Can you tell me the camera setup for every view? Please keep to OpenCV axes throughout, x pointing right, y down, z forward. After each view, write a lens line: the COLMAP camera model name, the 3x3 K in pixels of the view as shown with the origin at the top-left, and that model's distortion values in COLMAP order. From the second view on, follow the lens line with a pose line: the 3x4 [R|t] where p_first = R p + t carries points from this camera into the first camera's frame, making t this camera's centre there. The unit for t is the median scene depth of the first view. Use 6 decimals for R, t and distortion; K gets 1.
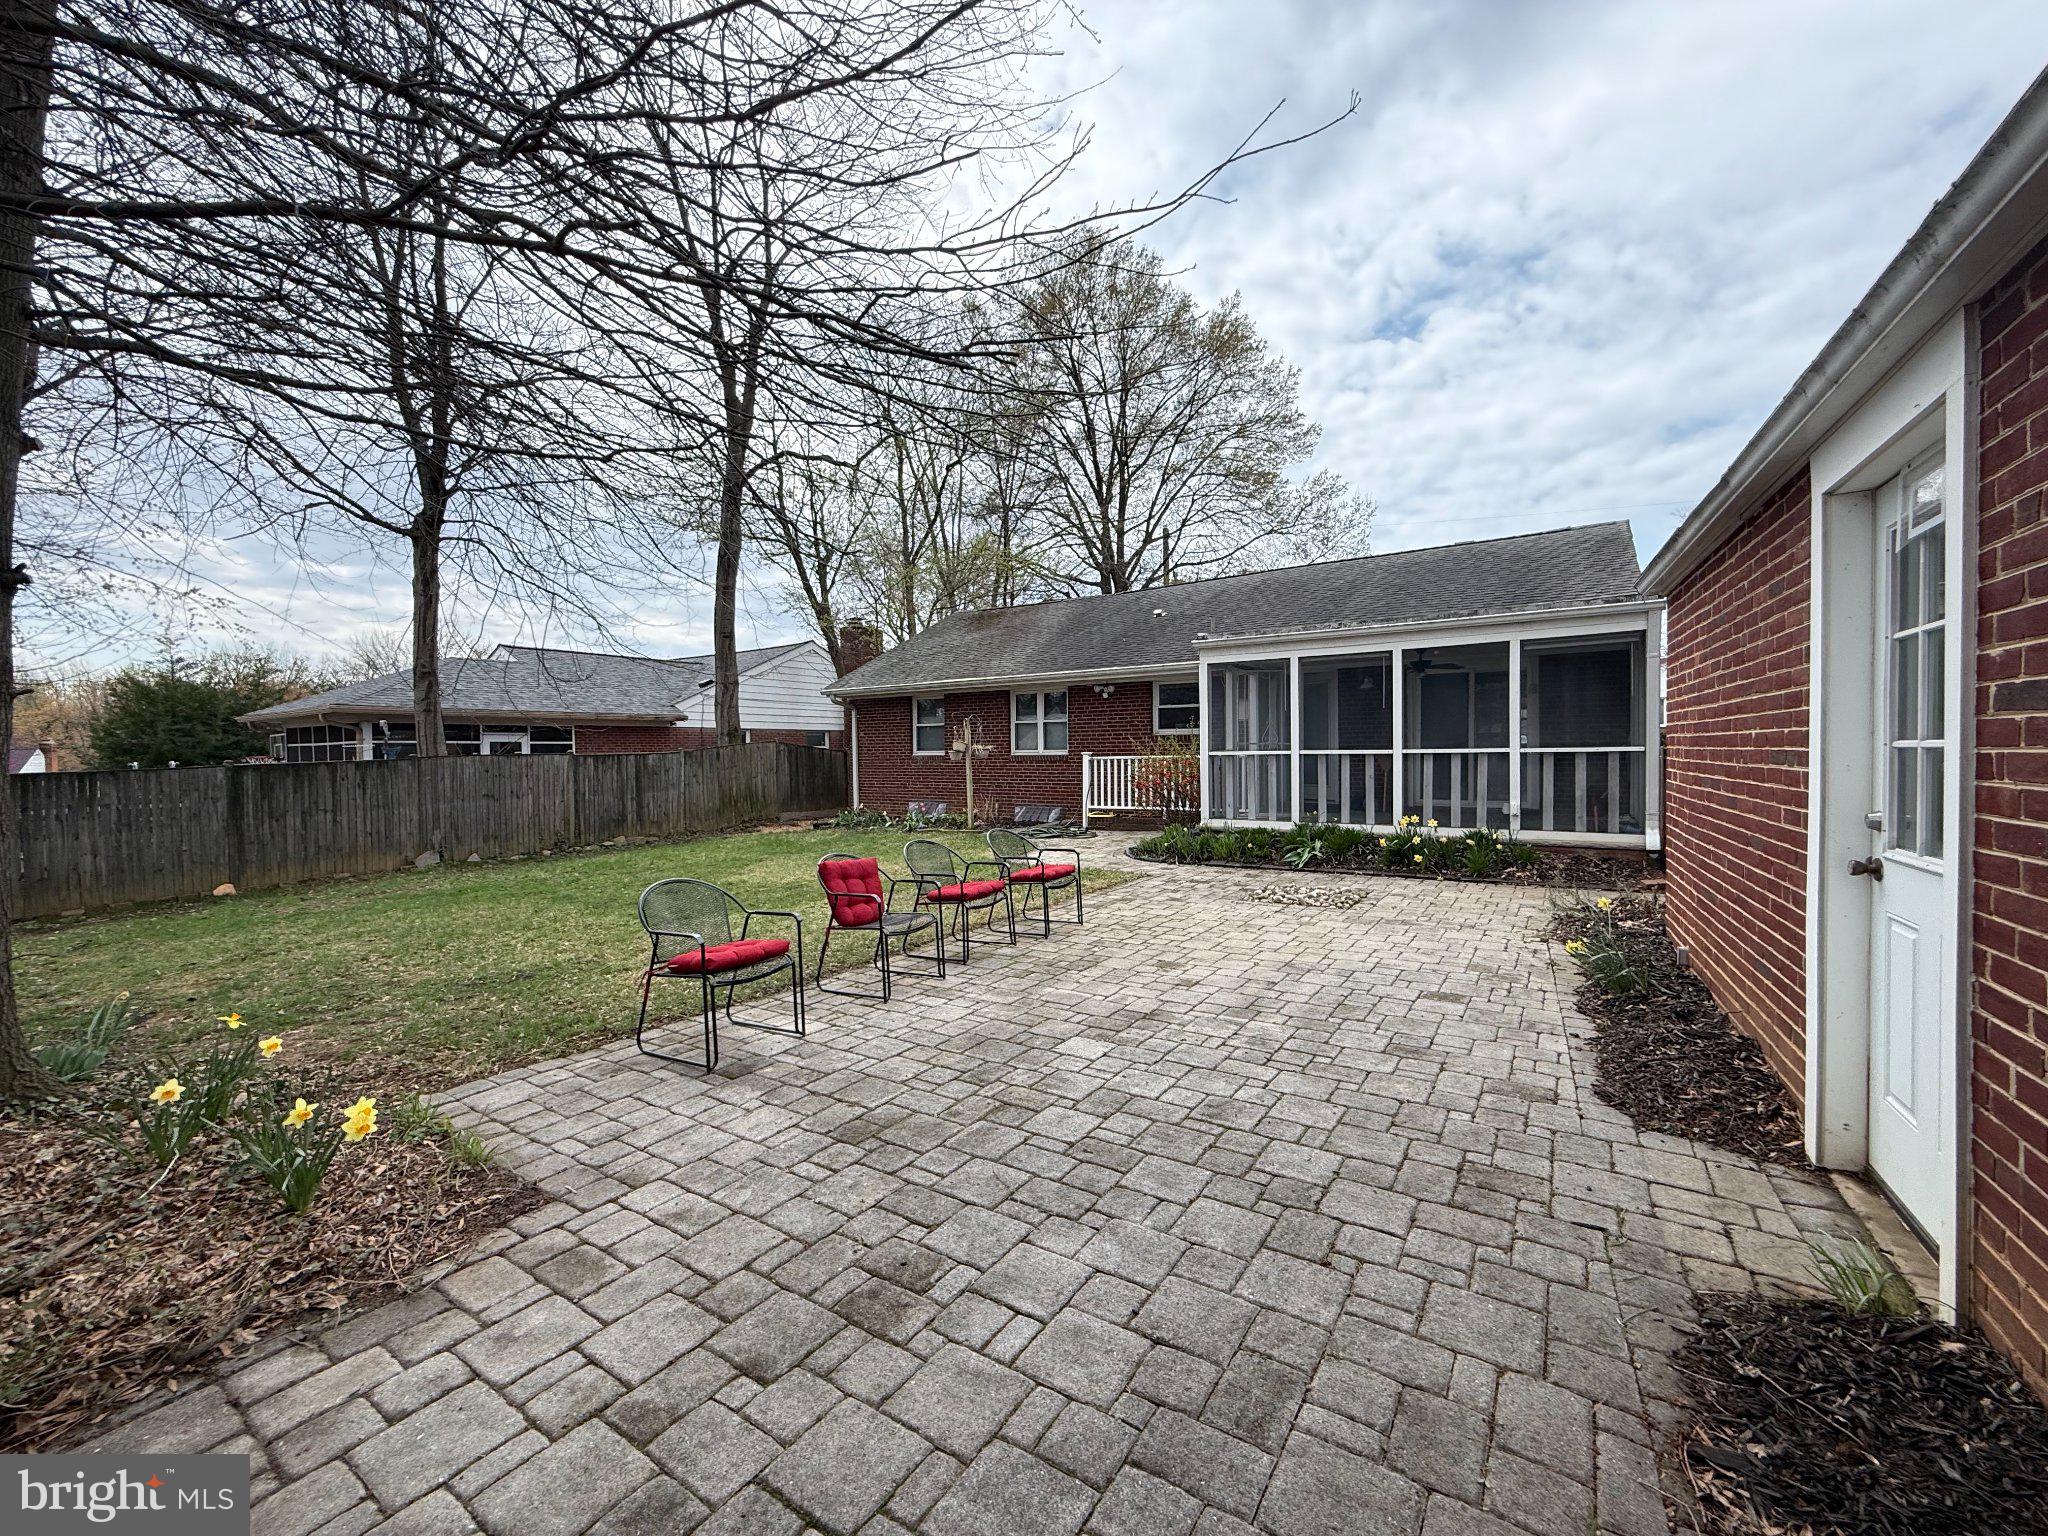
lens RADIAL K [[816.1, 0, 1024.0], [0, 816.1, 768.0], [0, 0, 1]] dist [-0.001428, 0.000742]
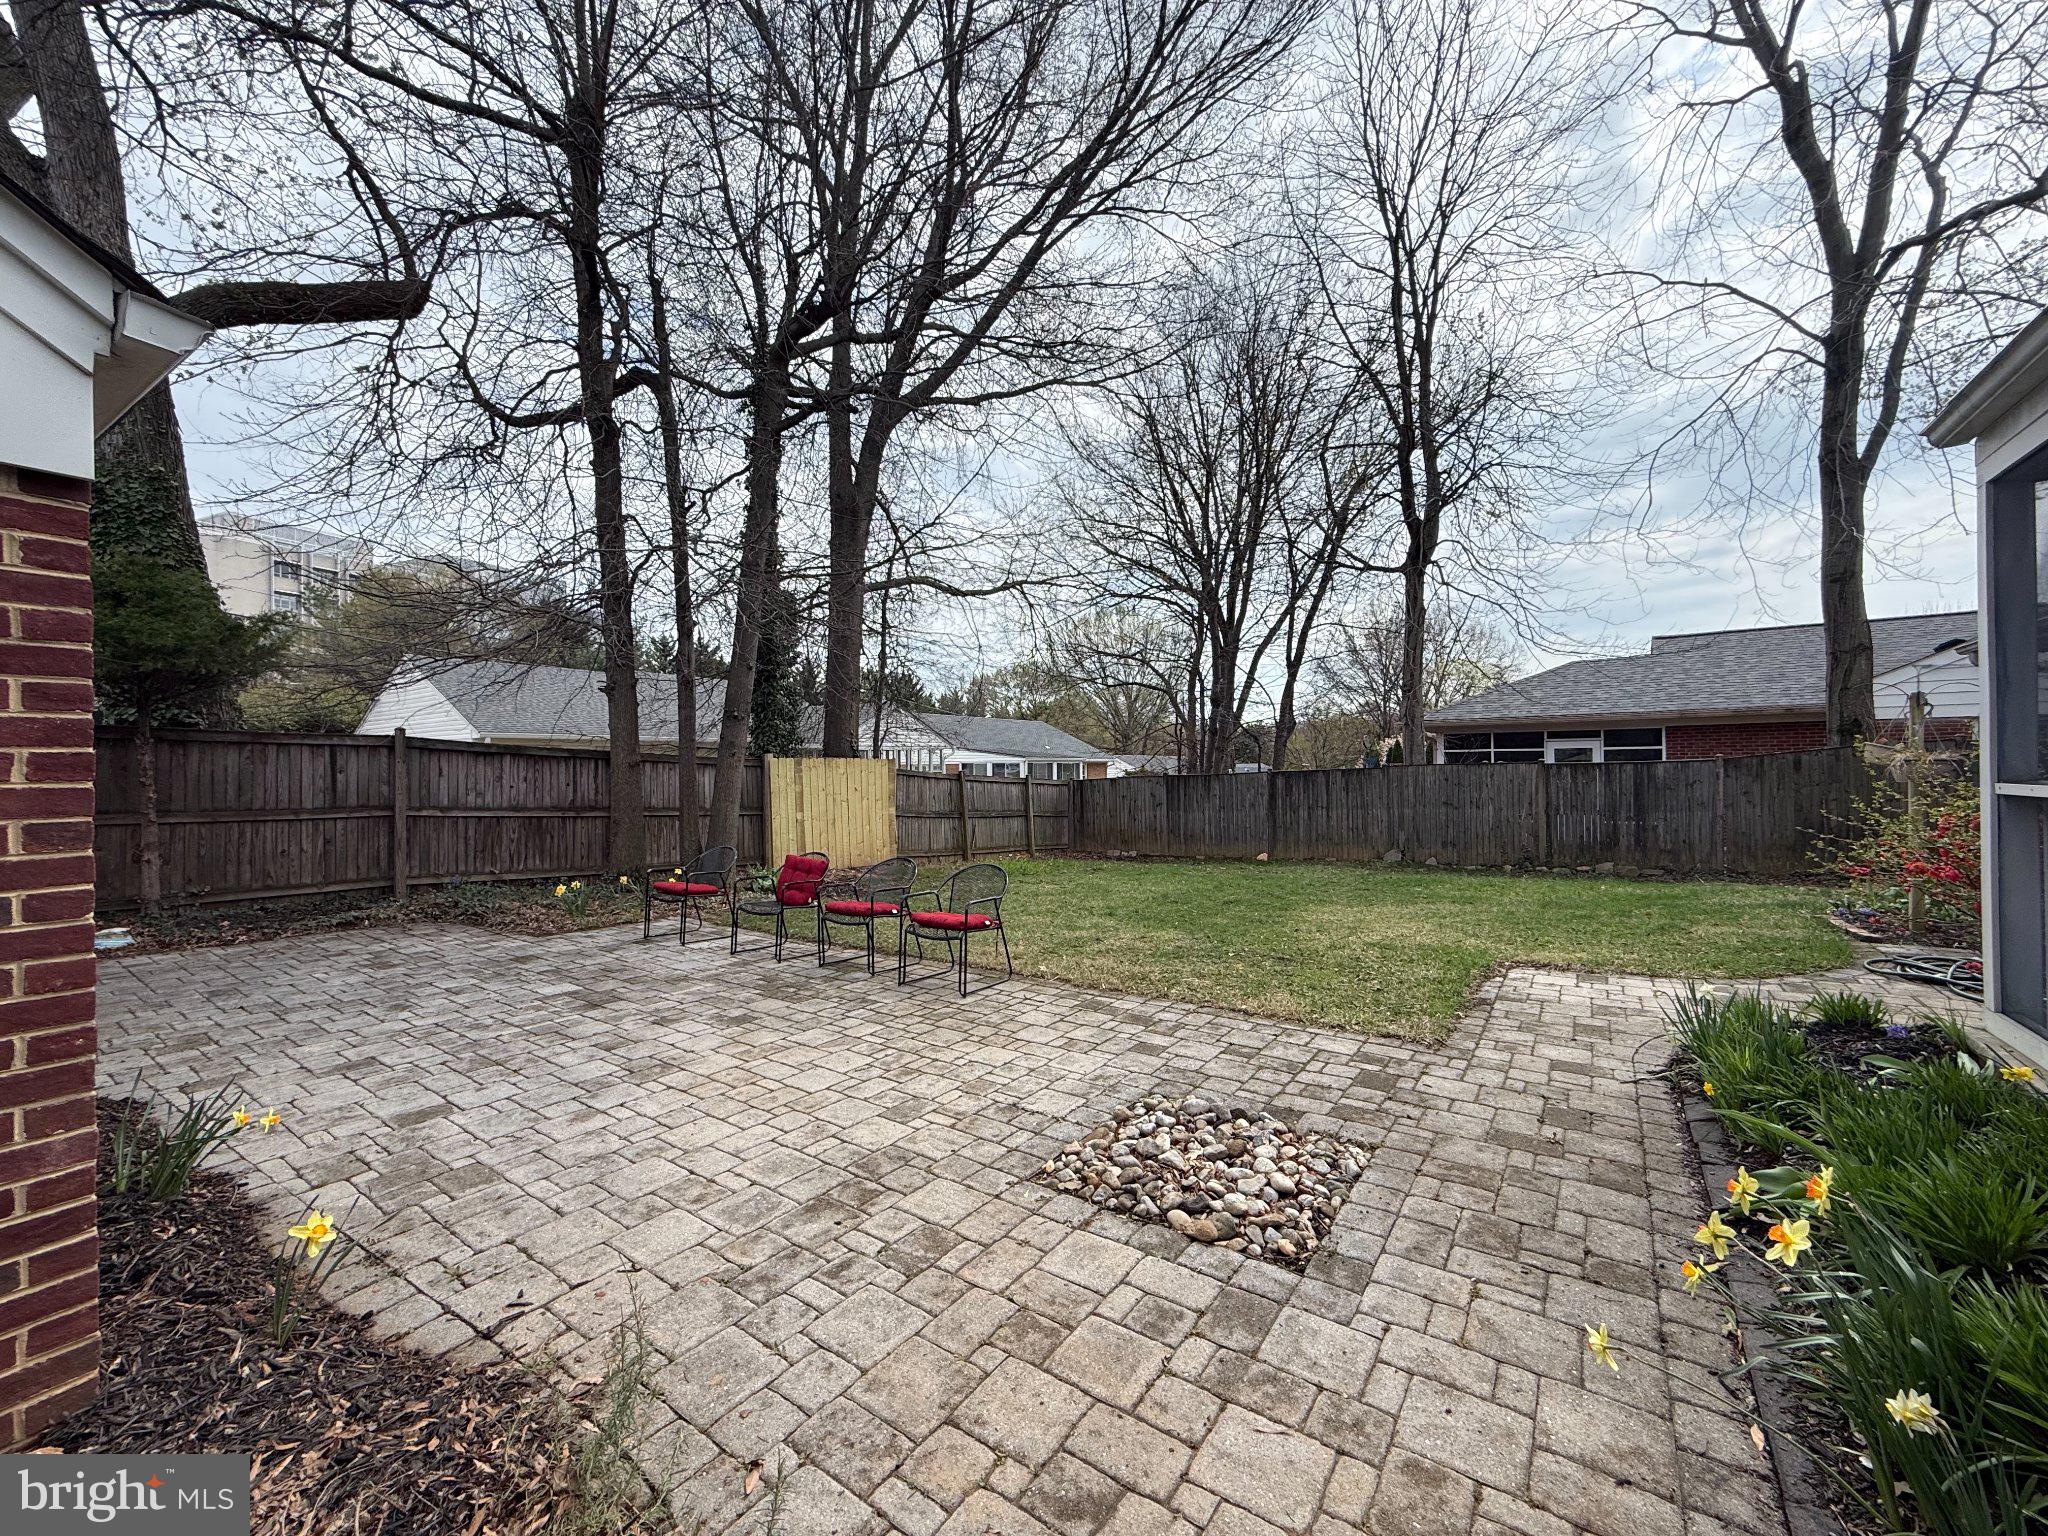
lens RADIAL K [[811.6, 0, 1024.0], [0, 811.6, 768.0], [0, 0, 1]] dist [-0.000811, -0.000355]
pose [[-0.026330, 0.011515, -0.999587, 1.107120], [-0.008356, 0.999896, 0.011738, -0.052922], [0.999618, 0.008662, -0.026231, 1.390239]]
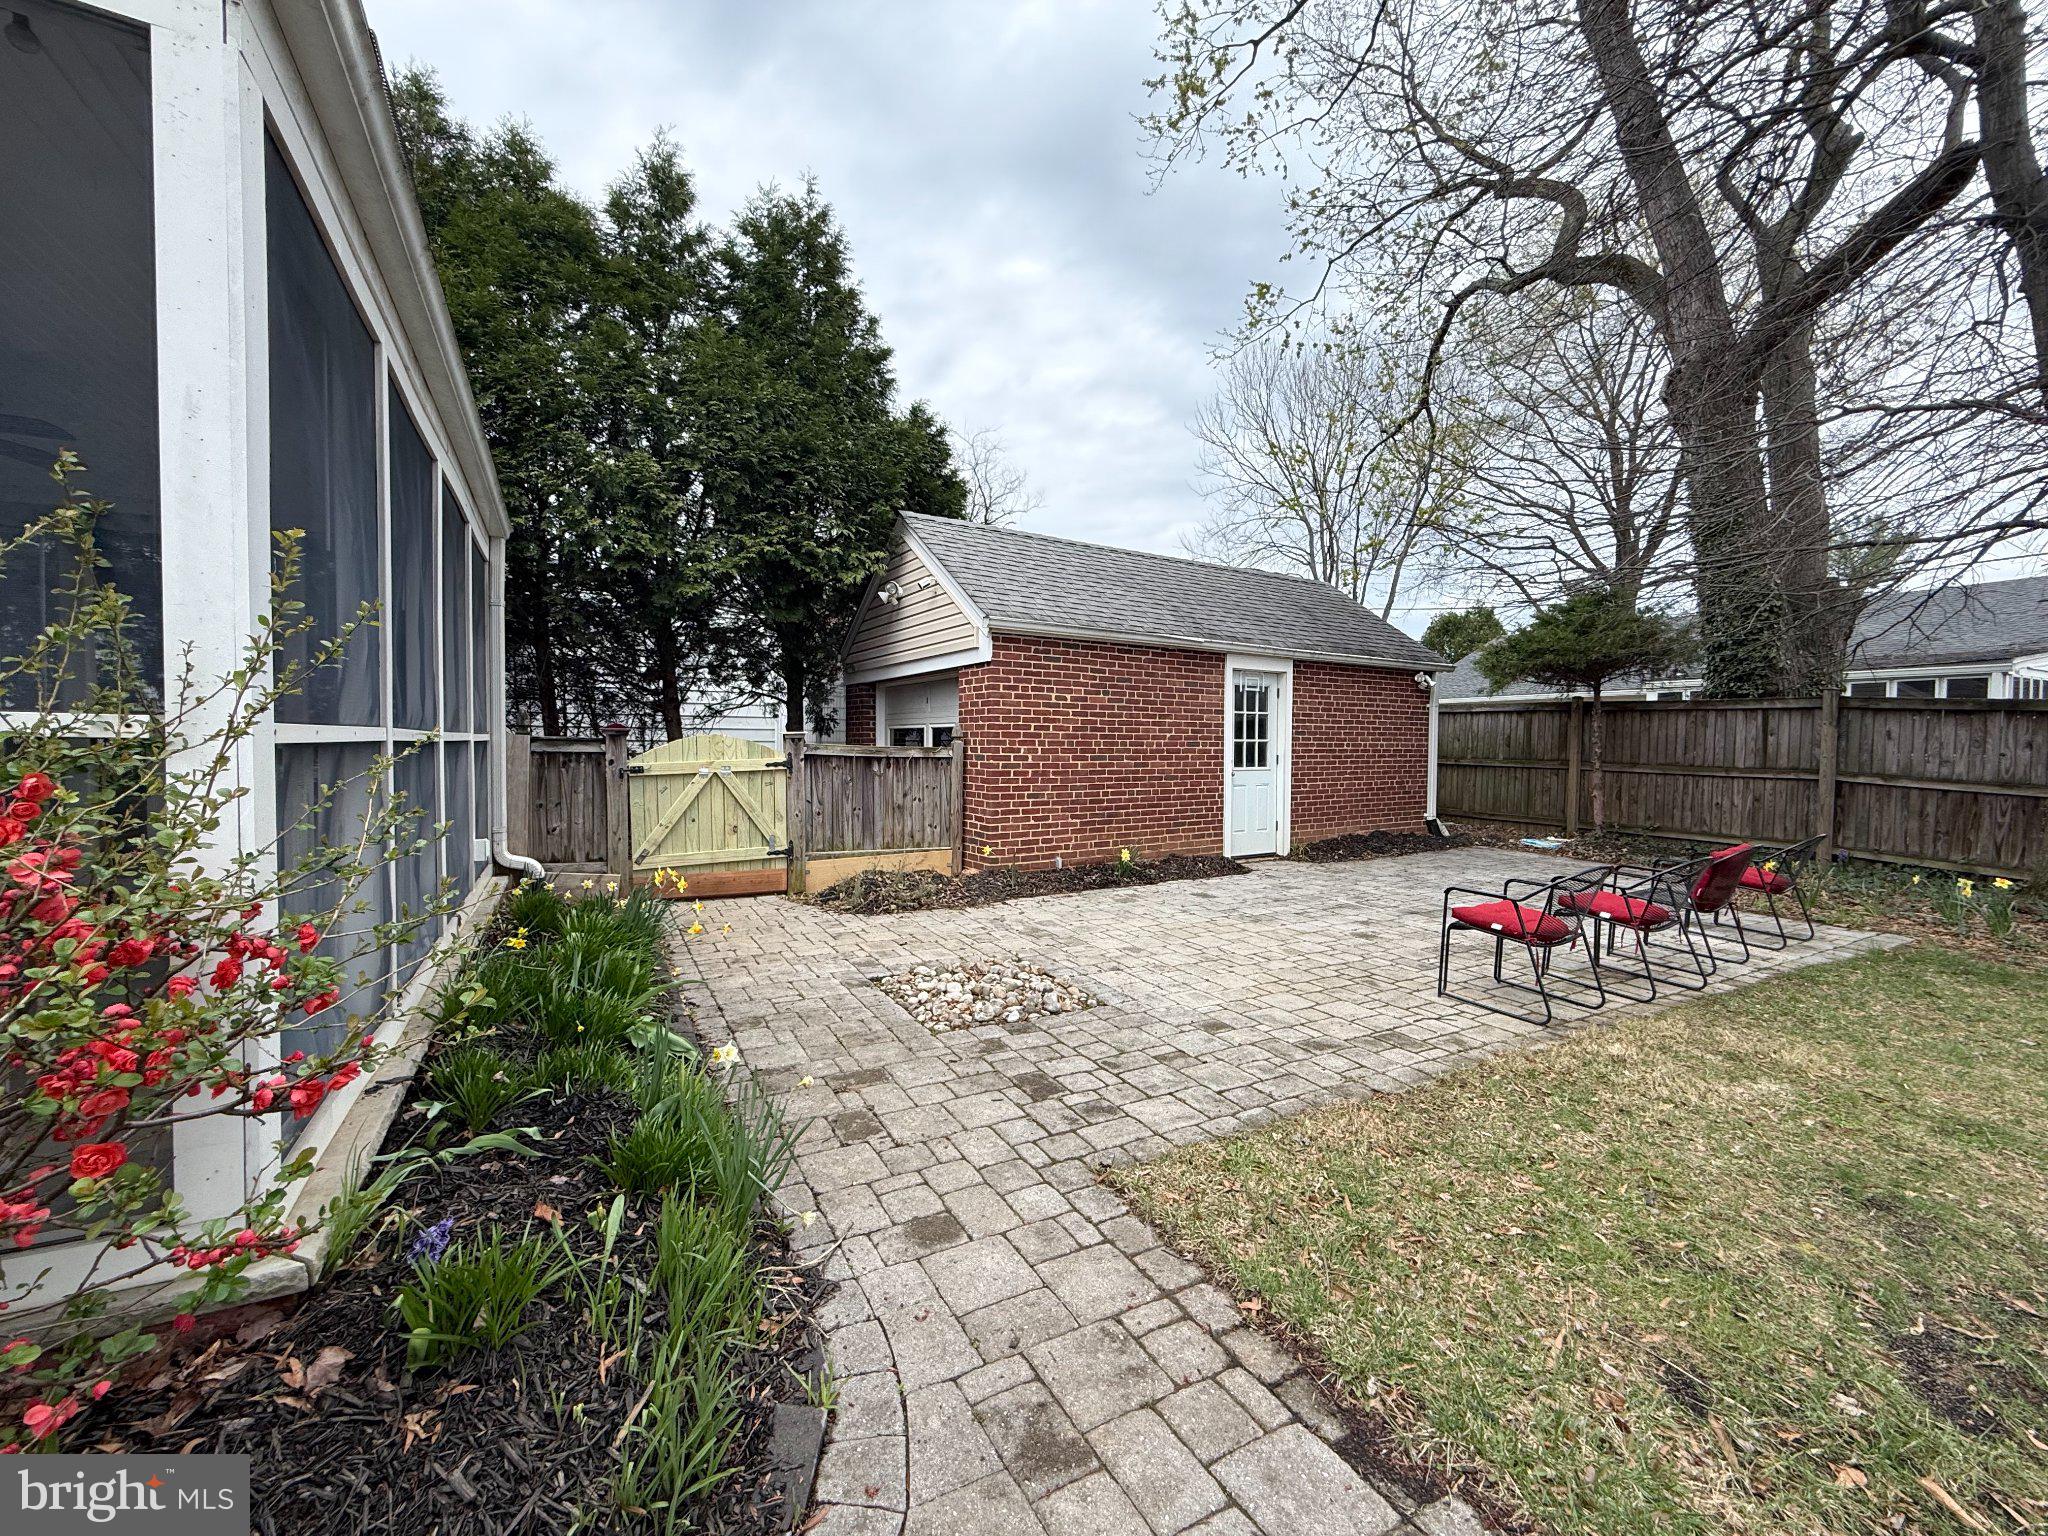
lens RADIAL K [[816.1, 0, 1024.0], [0, 816.1, 768.0], [0, 0, 1]] dist [-0.001428, 0.000742]
pose [[-0.889240, -0.011061, 0.457307, 0.103251], [0.010274, 0.998972, 0.044141, -0.035033], [-0.457325, 0.043951, -0.888213, 2.235439]]
